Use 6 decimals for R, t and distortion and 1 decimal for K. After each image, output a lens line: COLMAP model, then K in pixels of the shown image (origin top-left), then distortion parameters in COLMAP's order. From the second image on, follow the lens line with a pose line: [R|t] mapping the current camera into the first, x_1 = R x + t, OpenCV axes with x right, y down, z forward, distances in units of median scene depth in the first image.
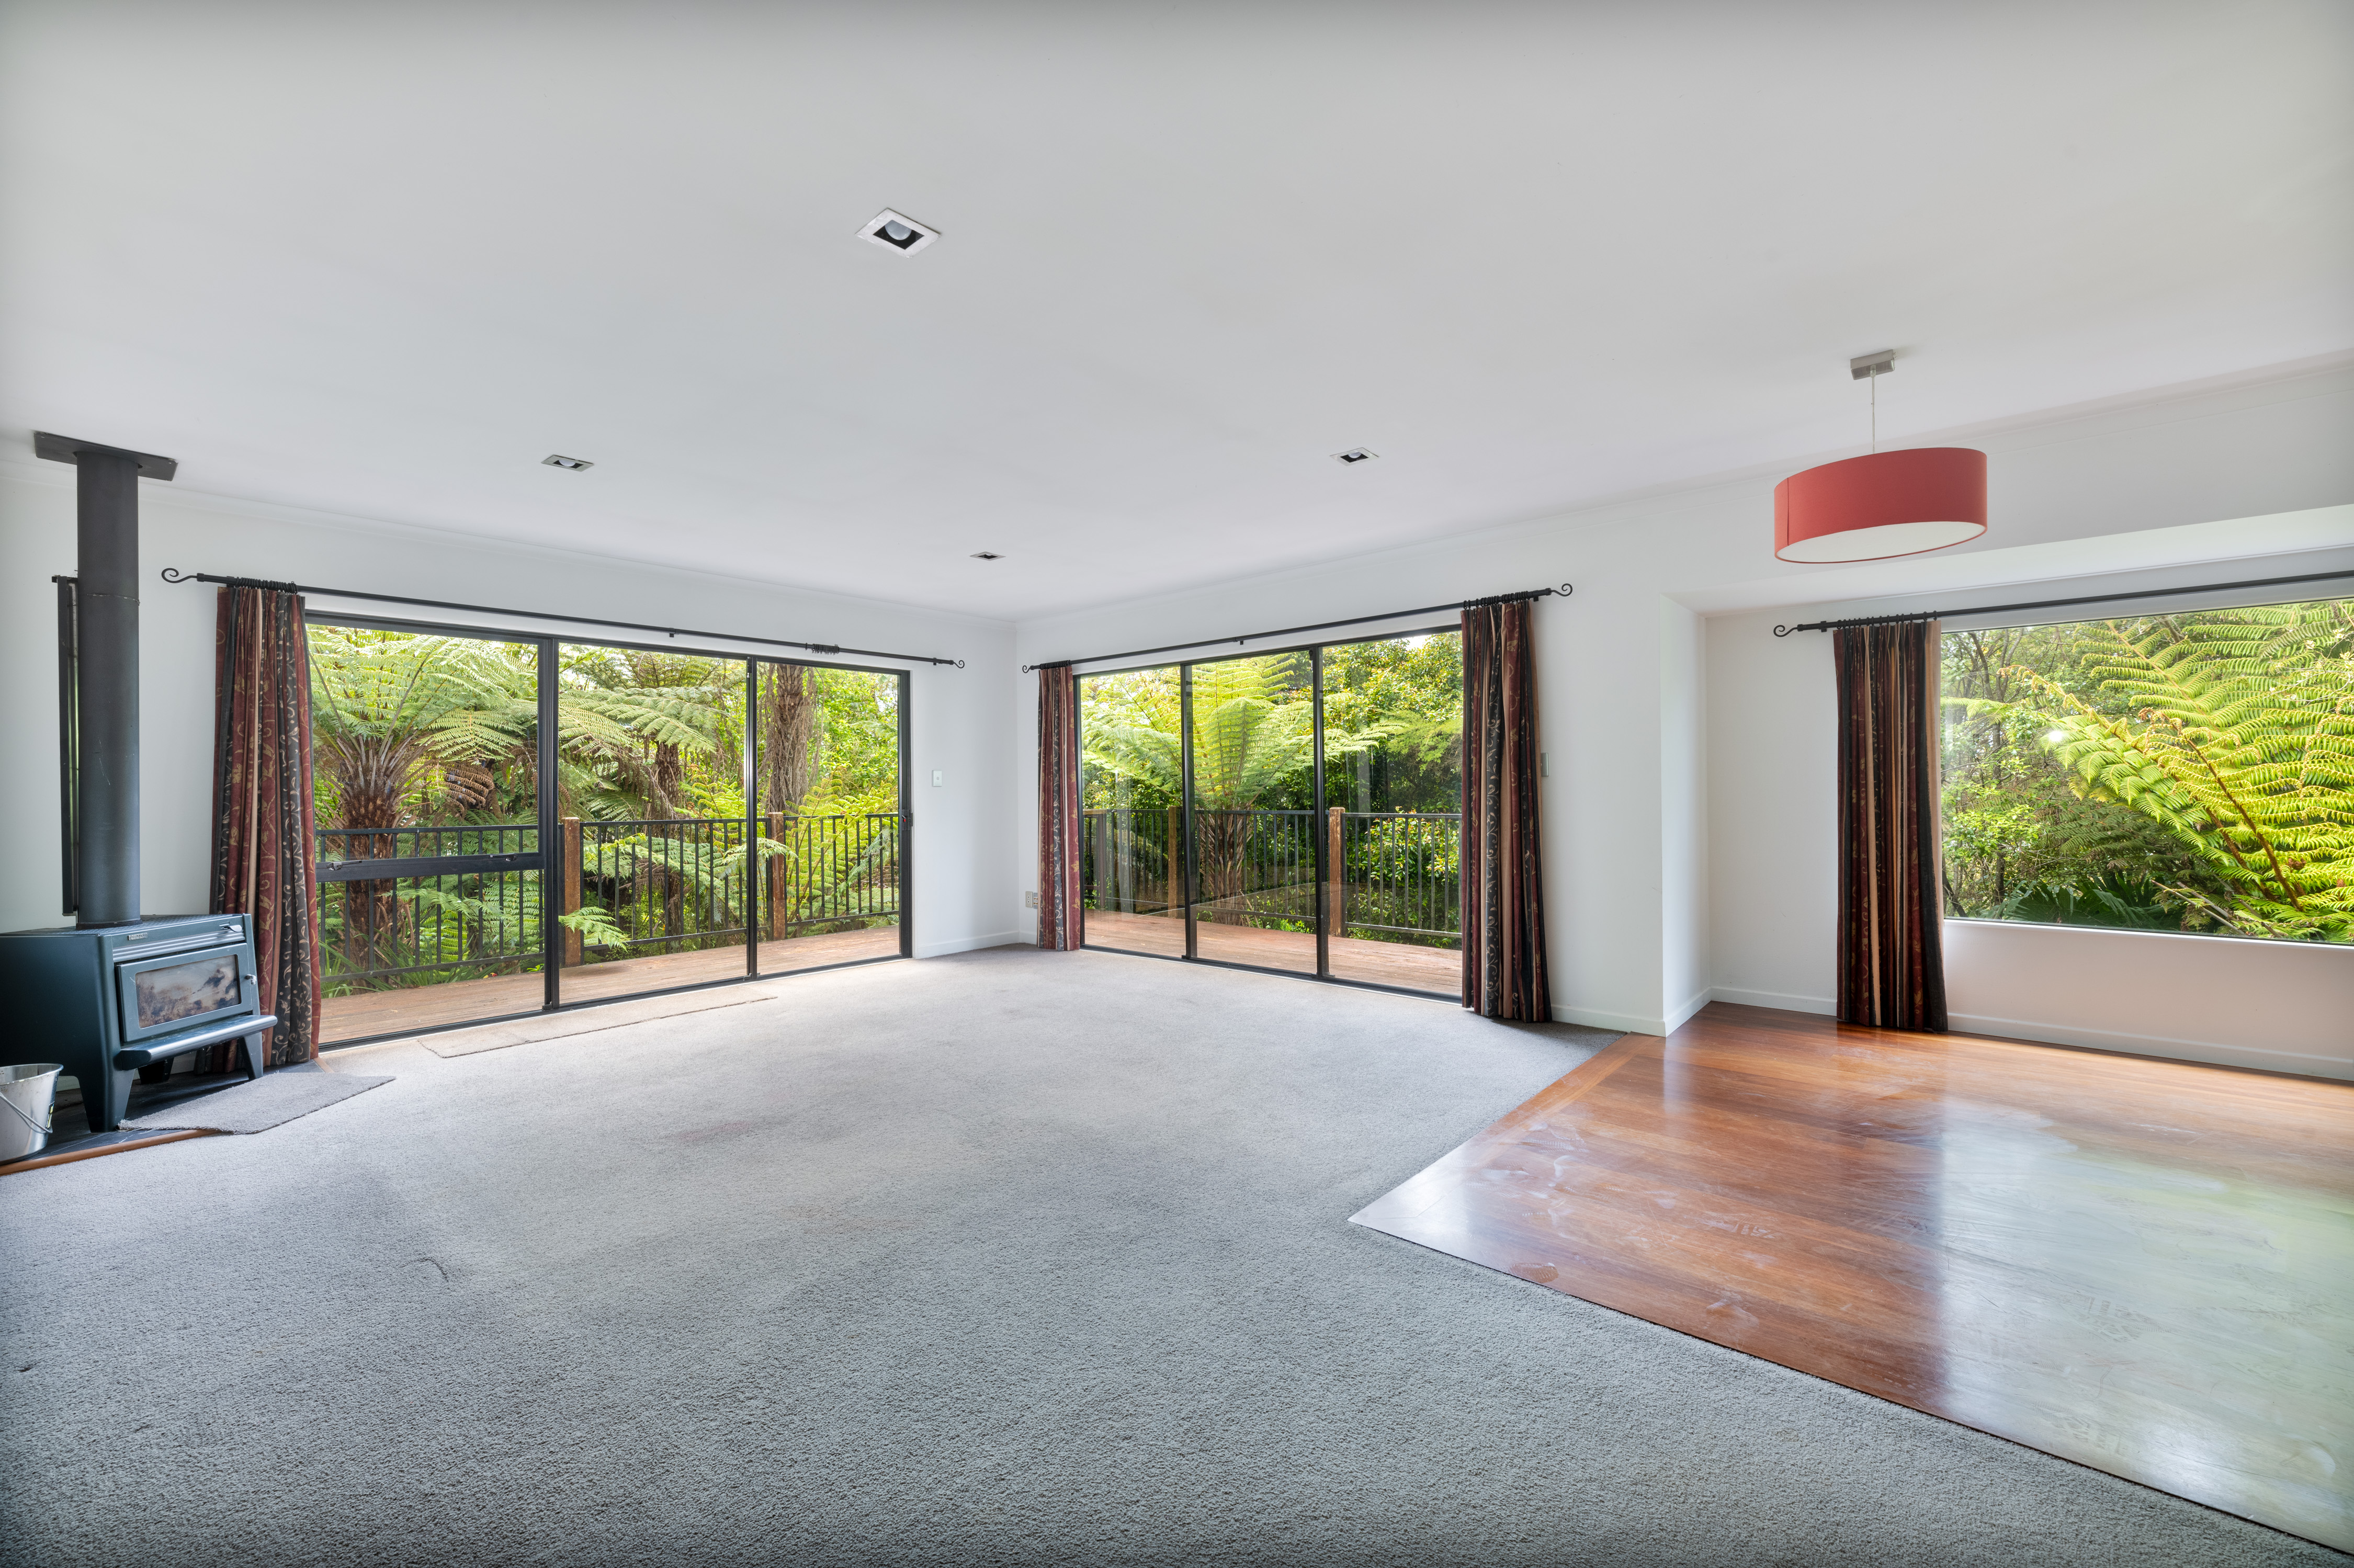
lens RADIAL K [[947.5, 0, 1091.1], [0, 947.5, 784.3], [0, 0, 1]] dist [-0.000030, 0.000002]
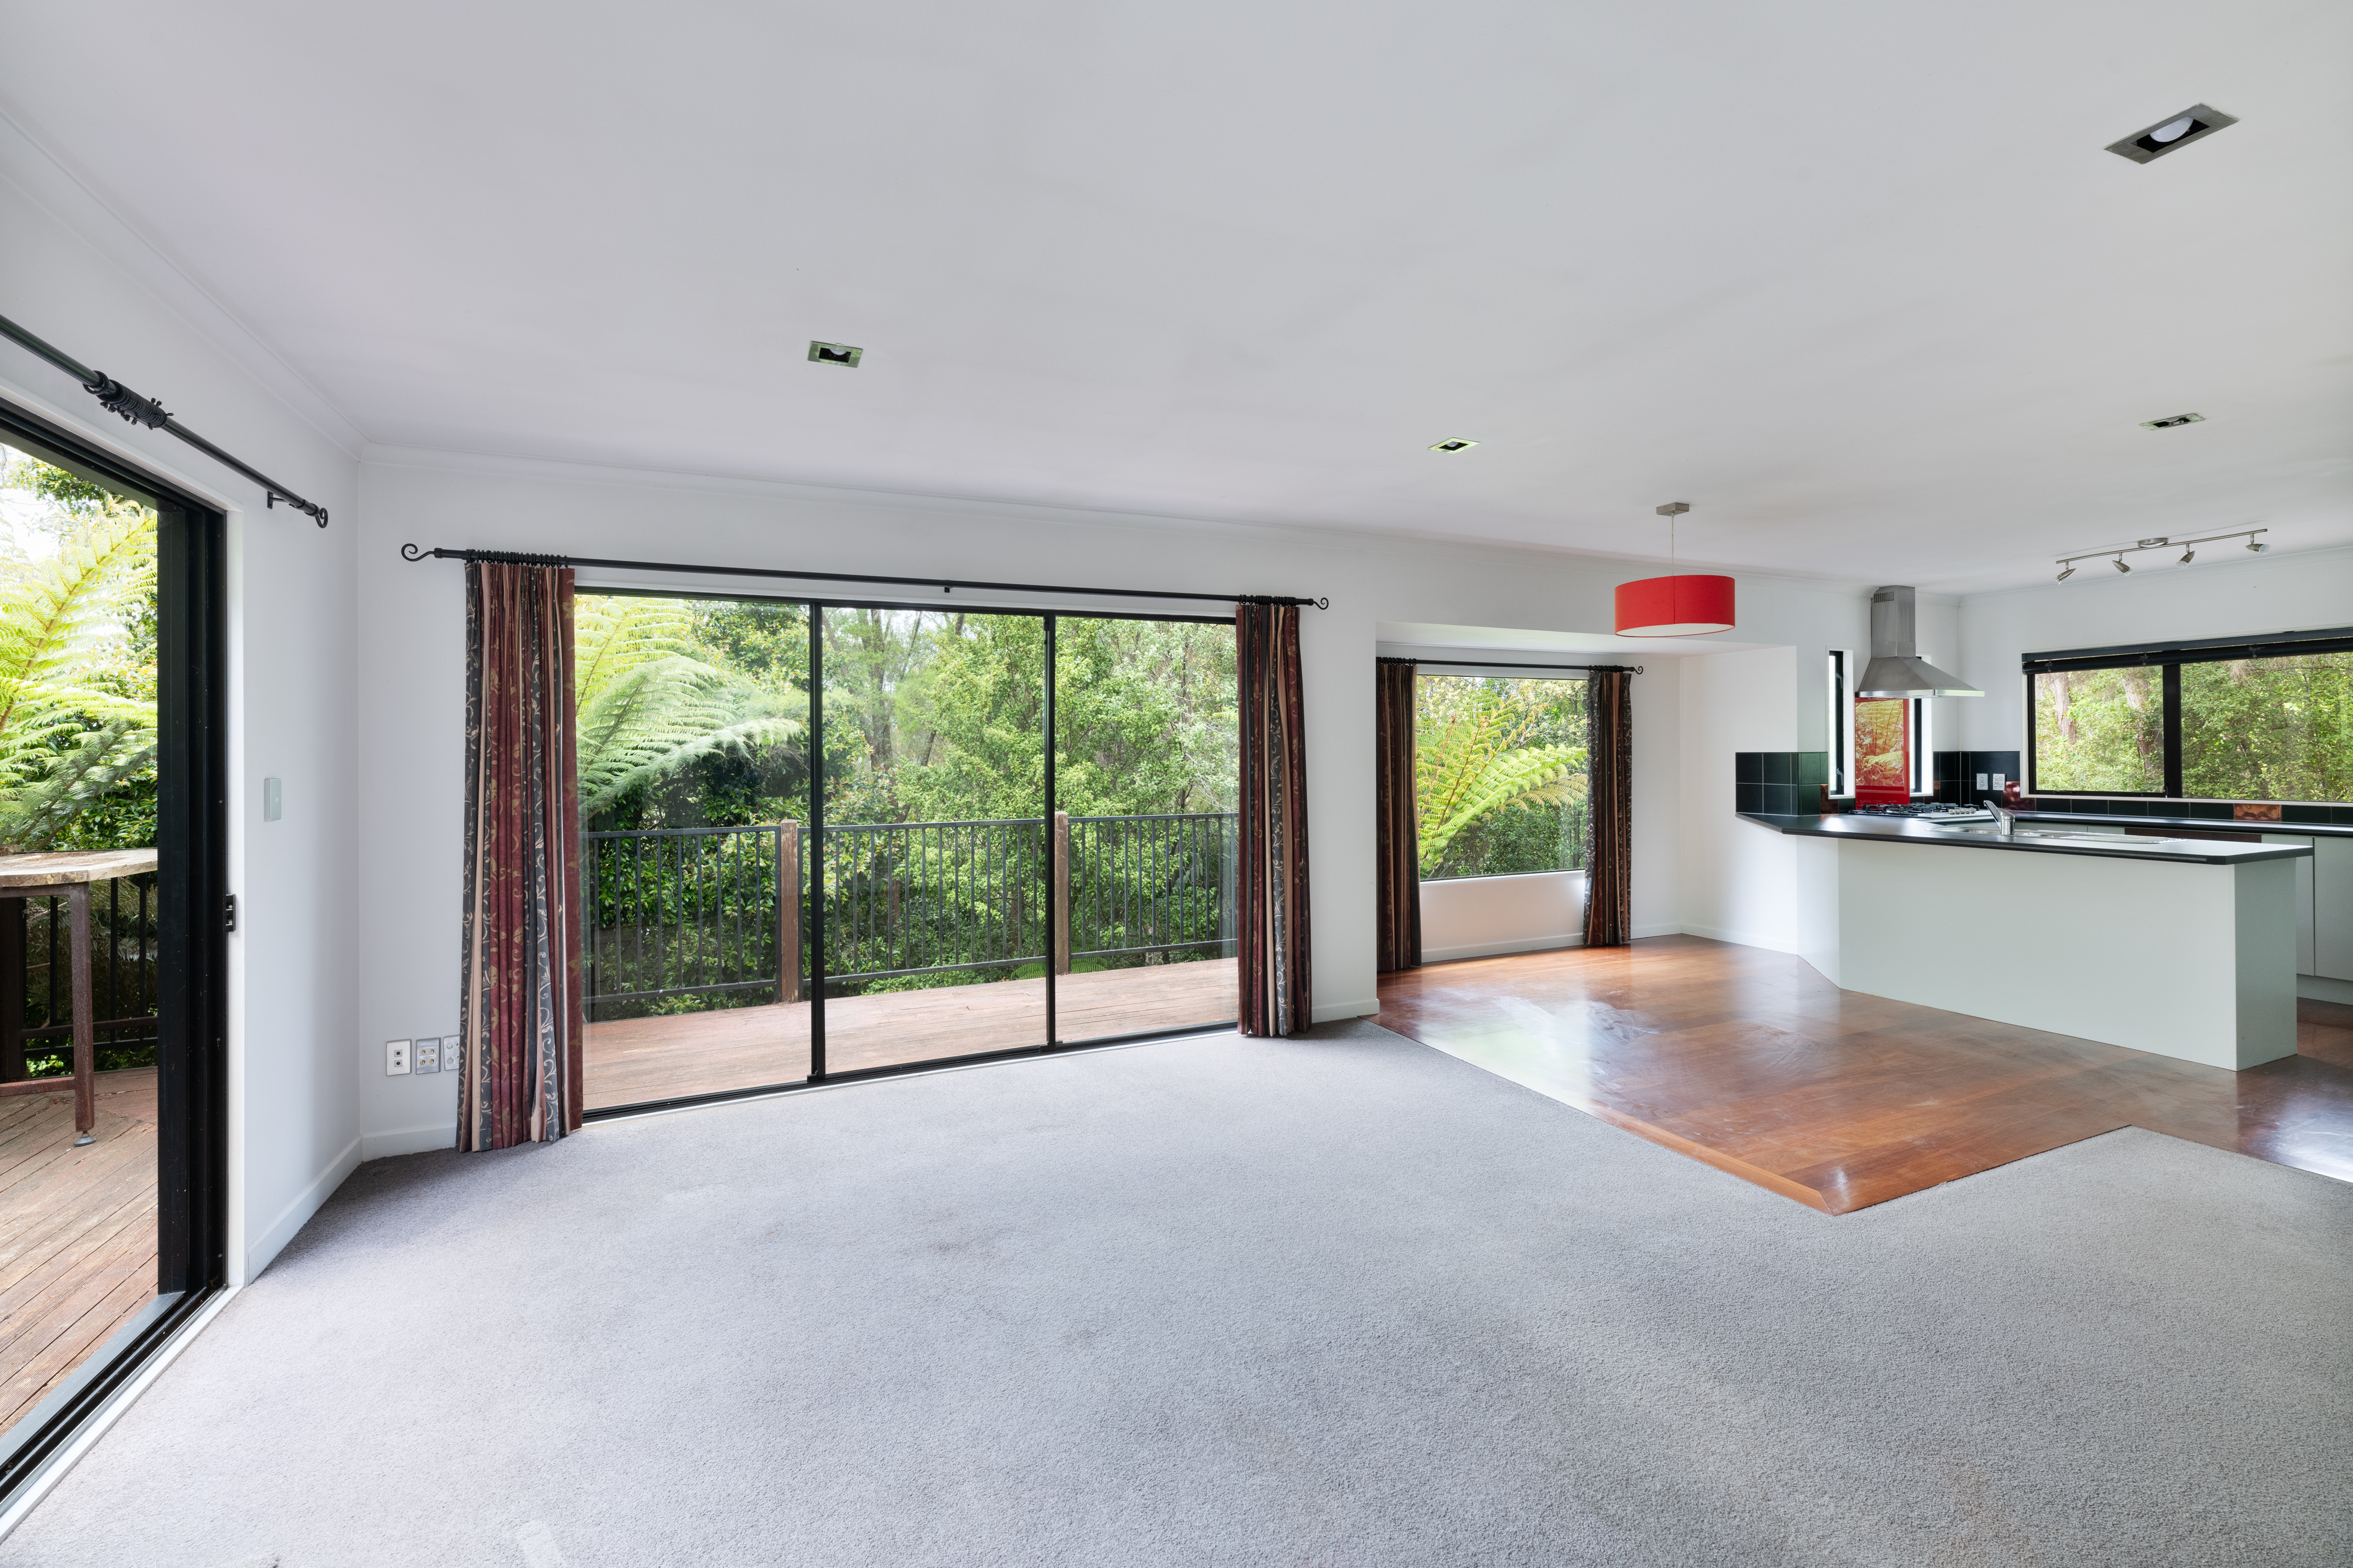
lens RADIAL K [[1043.9, 0, 1262.0], [0, 1043.9, 754.7], [0, 0, 1]] dist [0.001303, 0.000605]
pose [[0.353206, 0.008631, 0.935506, -0.548961], [0.001296, 0.999952, -0.009715, -0.026412], [-0.935545, 0.004644, 0.353178, 0.612625]]
